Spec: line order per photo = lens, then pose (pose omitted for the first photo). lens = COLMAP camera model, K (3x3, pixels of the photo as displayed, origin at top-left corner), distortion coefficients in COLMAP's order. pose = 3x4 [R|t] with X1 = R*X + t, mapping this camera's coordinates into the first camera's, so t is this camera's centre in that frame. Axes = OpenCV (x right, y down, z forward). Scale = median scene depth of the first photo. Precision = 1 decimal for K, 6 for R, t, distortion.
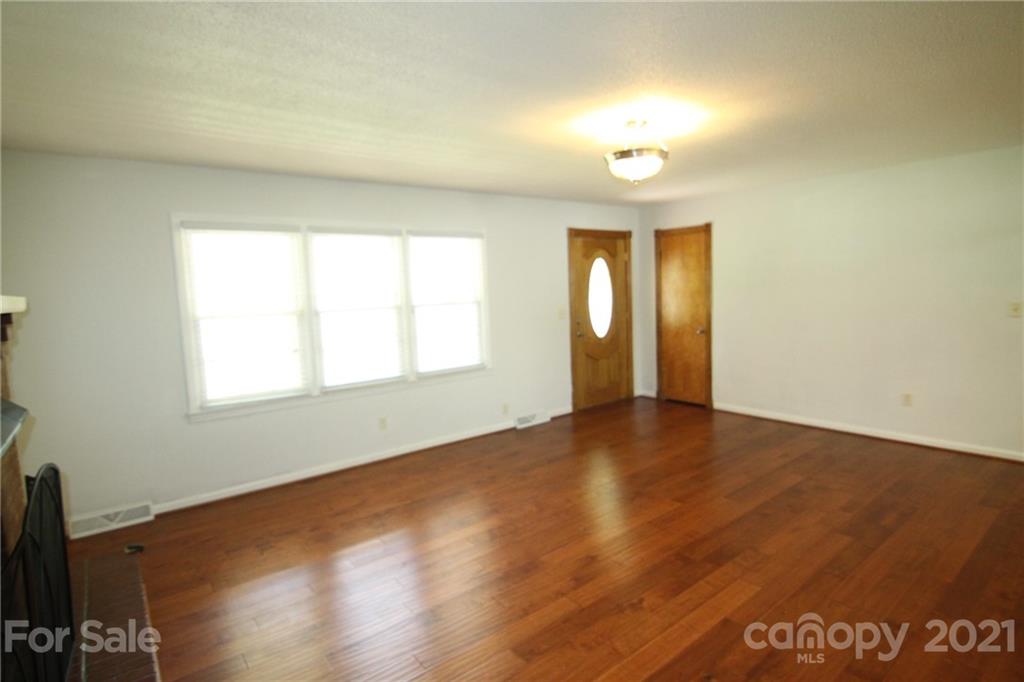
lens RADIAL K [[527.5, 0, 513.7], [0, 527.5, 334.1], [0, 0, 1]] dist [-0.001703, -0.013223]
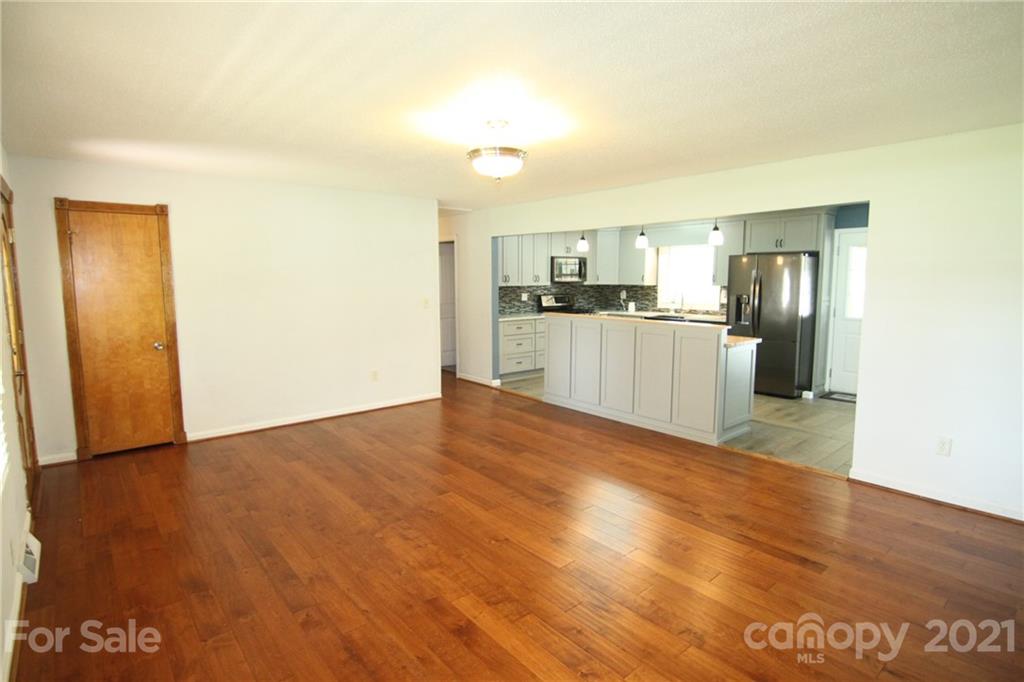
lens RADIAL K [[527.5, 0, 513.7], [0, 527.5, 334.1], [0, 0, 1]] dist [-0.001703, -0.013223]
pose [[-0.041562, -0.072340, 0.996514, -0.412629], [0.092121, 0.992850, 0.075916, -0.033377], [-0.994880, 0.094955, -0.034601, 0.516709]]
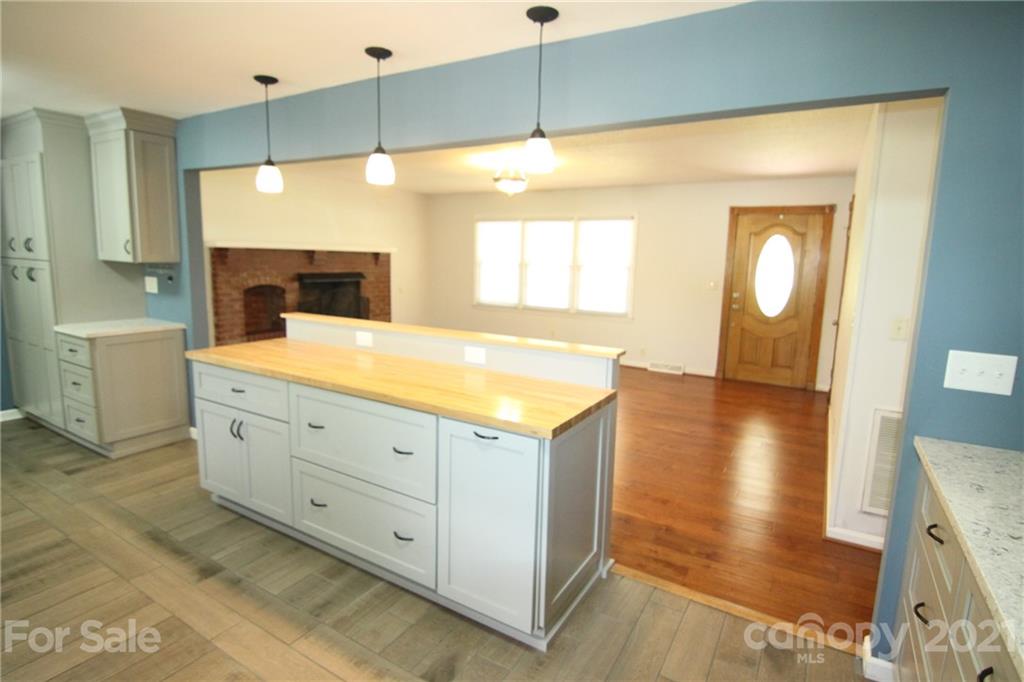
lens RADIAL K [[527.5, 0, 513.7], [0, 527.5, 334.1], [0, 0, 1]] dist [-0.001703, -0.013223]
pose [[0.353845, 0.184271, -0.916972, 0.944737], [-0.123559, 0.981017, 0.149462, -0.050671], [0.927107, 0.060414, 0.369897, 0.199586]]
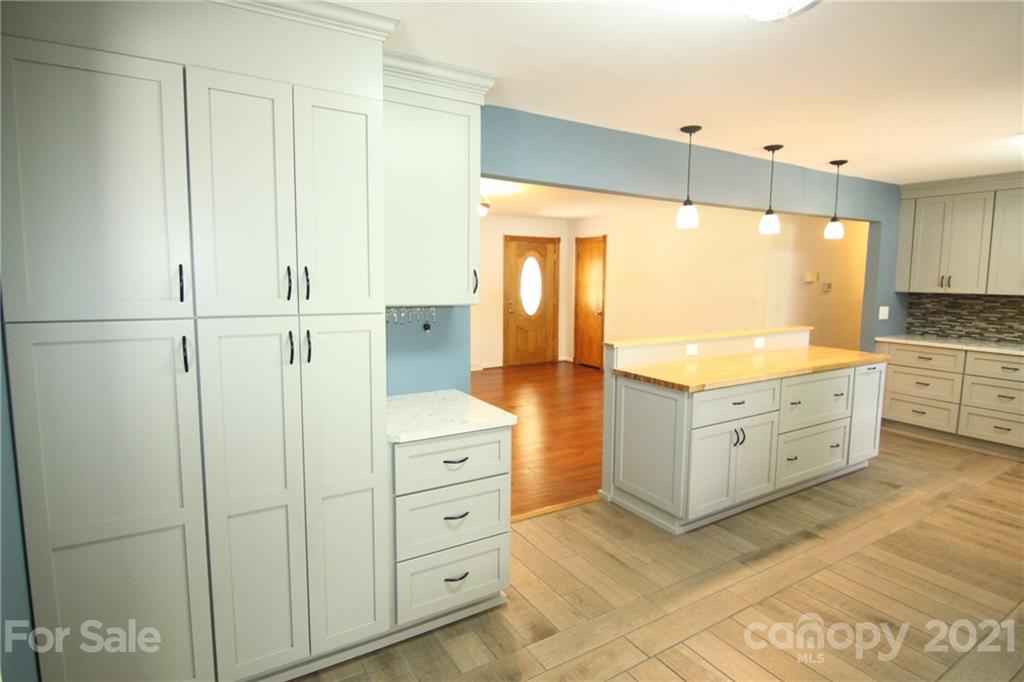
lens RADIAL K [[527.5, 0, 513.7], [0, 527.5, 334.1], [0, 0, 1]] dist [-0.001703, -0.013223]
pose [[0.991726, 0.056691, -0.115174, 0.294885], [-0.053960, 0.998186, 0.026701, 0.023377], [0.116479, -0.020265, 0.992986, -0.388582]]
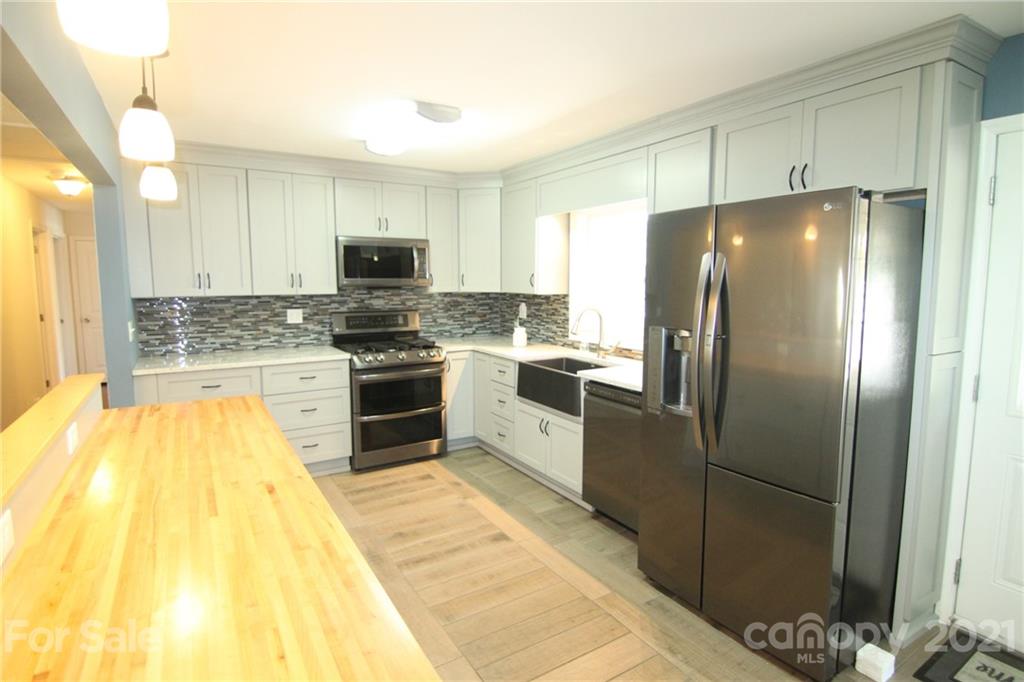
lens RADIAL K [[527.5, 0, 513.7], [0, 527.5, 334.1], [0, 0, 1]] dist [-0.001703, -0.013223]
pose [[0.108790, -0.065973, 0.991873, 0.289620], [0.086506, 0.994638, 0.056669, -0.013468], [-0.990294, 0.079638, 0.113914, 0.065221]]
